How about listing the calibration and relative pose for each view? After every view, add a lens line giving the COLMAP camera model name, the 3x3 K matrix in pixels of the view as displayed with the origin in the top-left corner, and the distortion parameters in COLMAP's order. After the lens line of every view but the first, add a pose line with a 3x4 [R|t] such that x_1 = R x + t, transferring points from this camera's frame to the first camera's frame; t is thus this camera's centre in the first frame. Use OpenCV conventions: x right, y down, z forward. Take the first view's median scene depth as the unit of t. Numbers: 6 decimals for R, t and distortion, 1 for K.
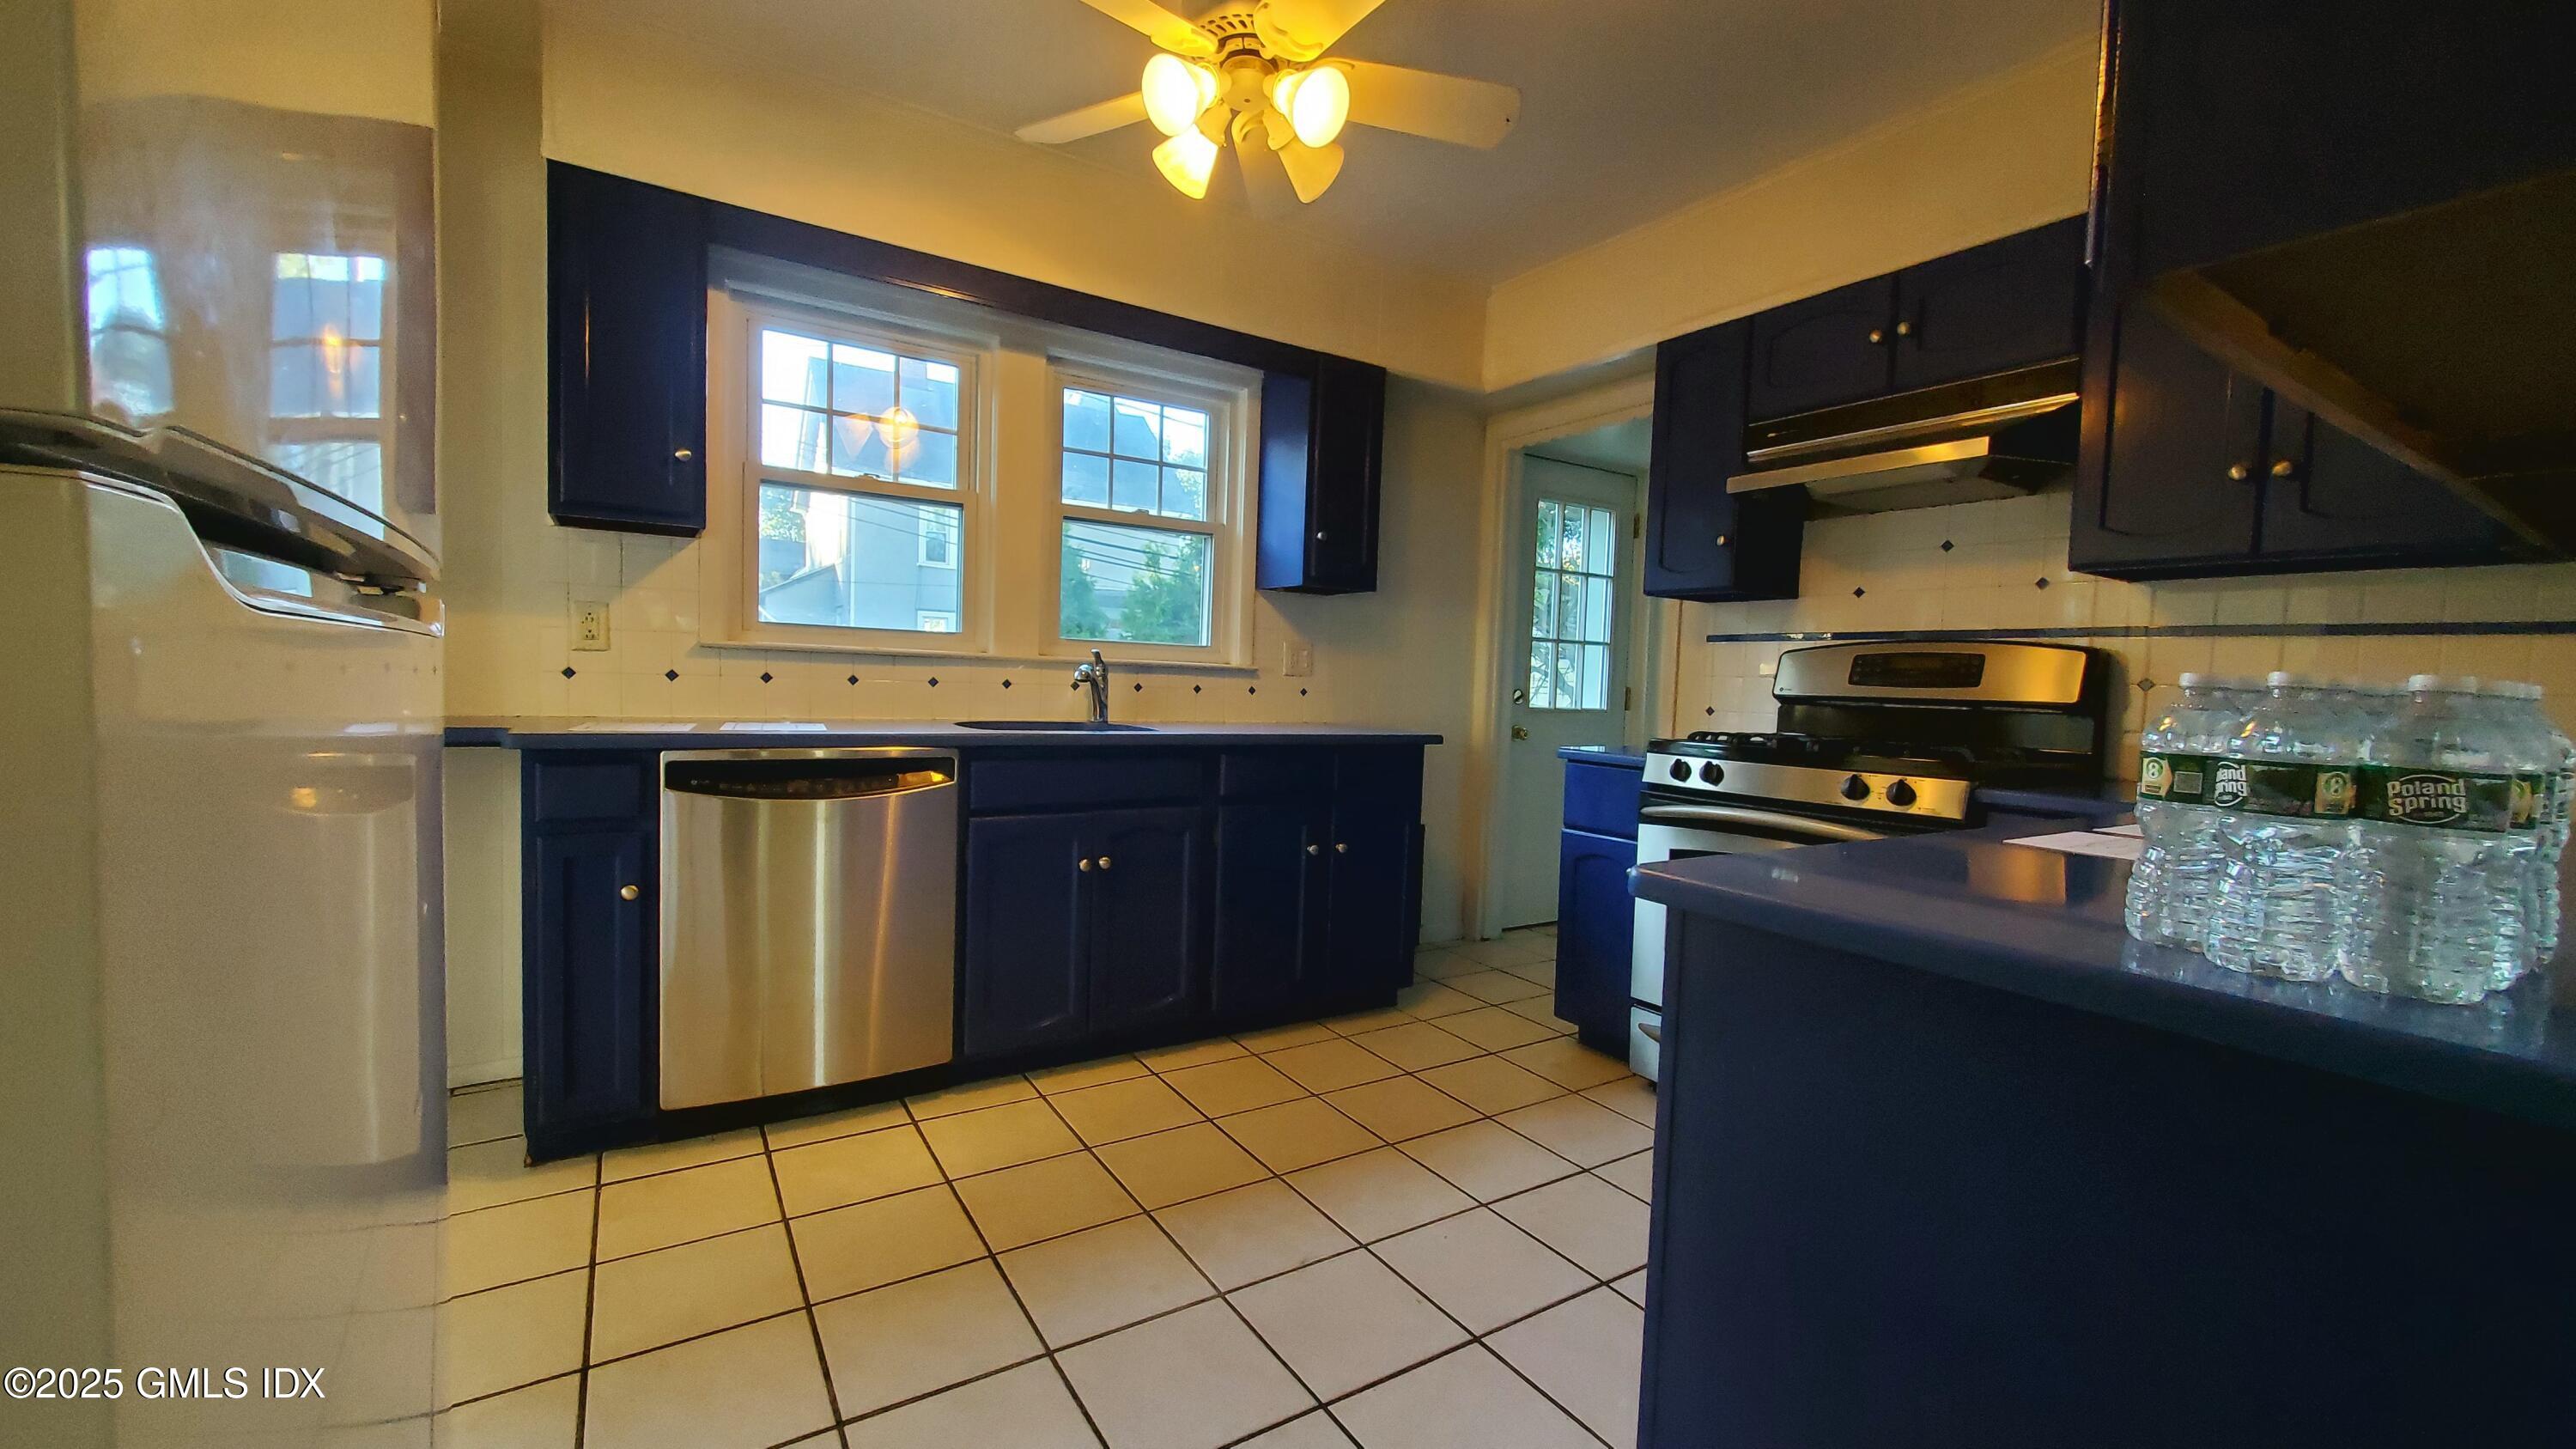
lens RADIAL K [[1015.0, 0, 1285.2], [0, 1015.0, 739.5], [0, 0, 1]] dist [0.001159, -0.000156]
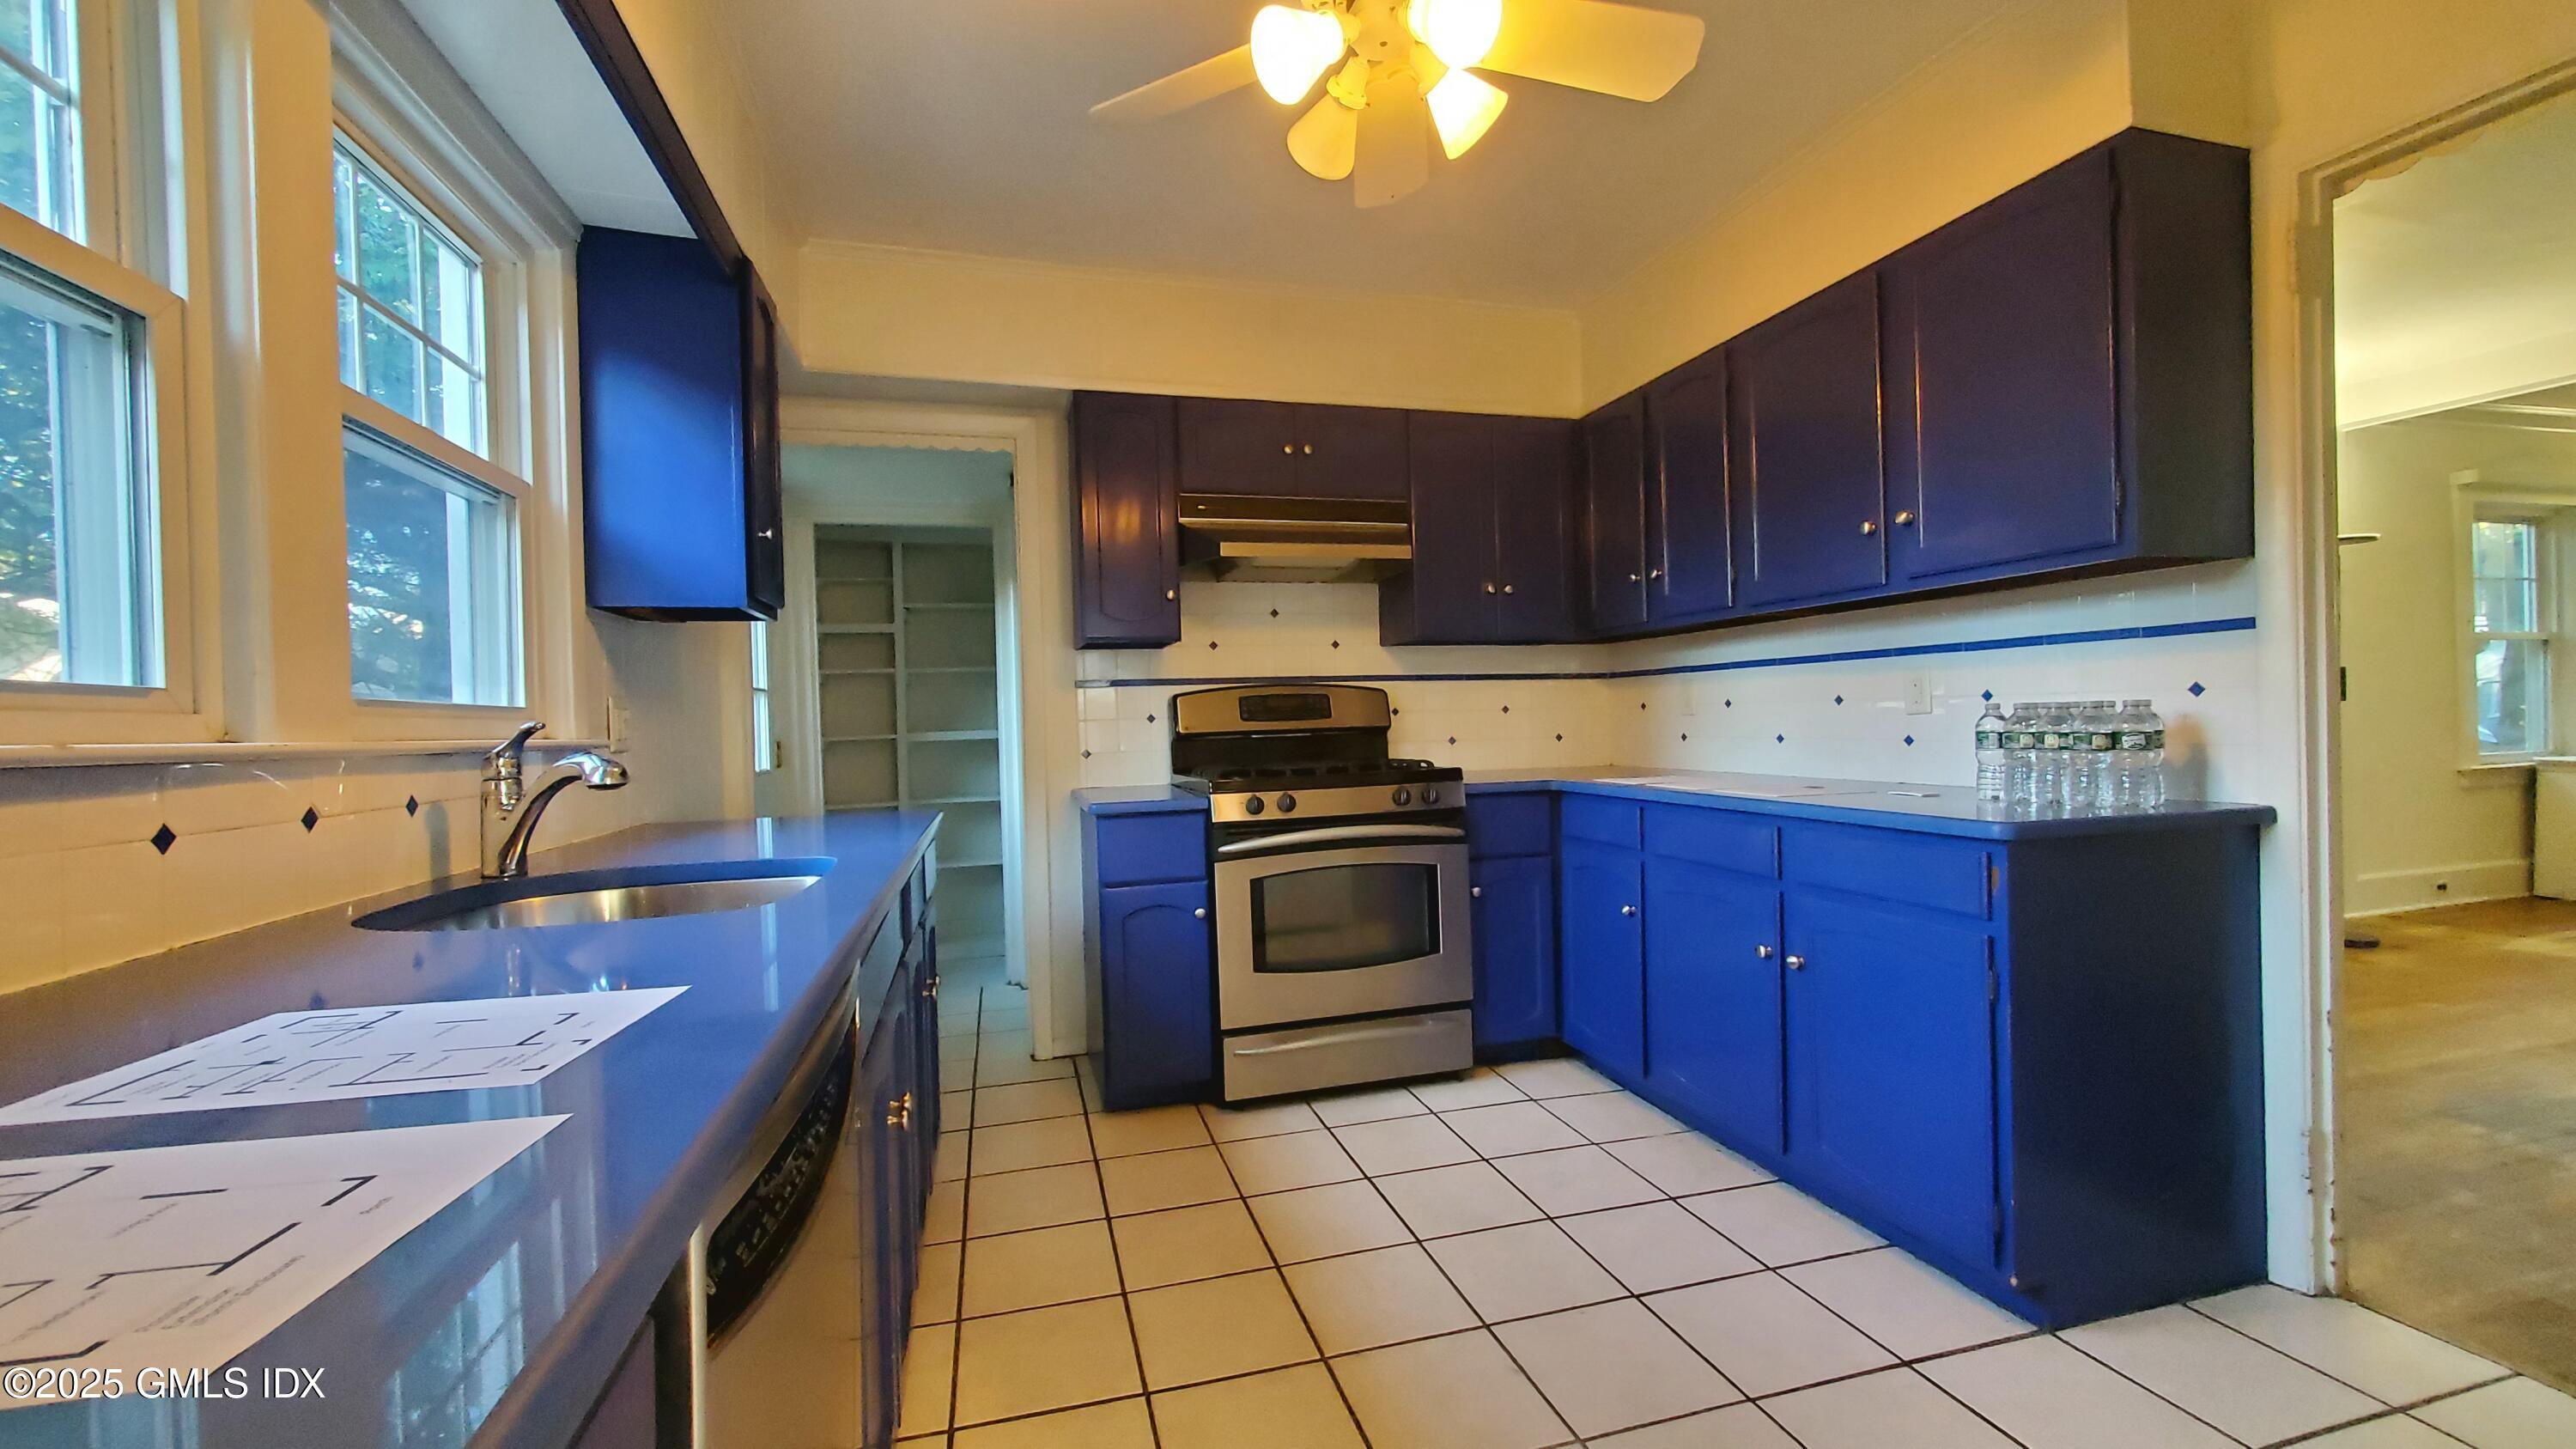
lens RADIAL K [[1015.0, 0, 1287.1], [0, 1015.0, 723.5], [0, 0, 1]] dist [0.001159, -0.000156]
pose [[0.288526, -0.045886, 0.956372, -0.602737], [0.100707, 0.994765, 0.017346, -0.068680], [-0.952161, 0.091309, 0.291636, 0.605203]]
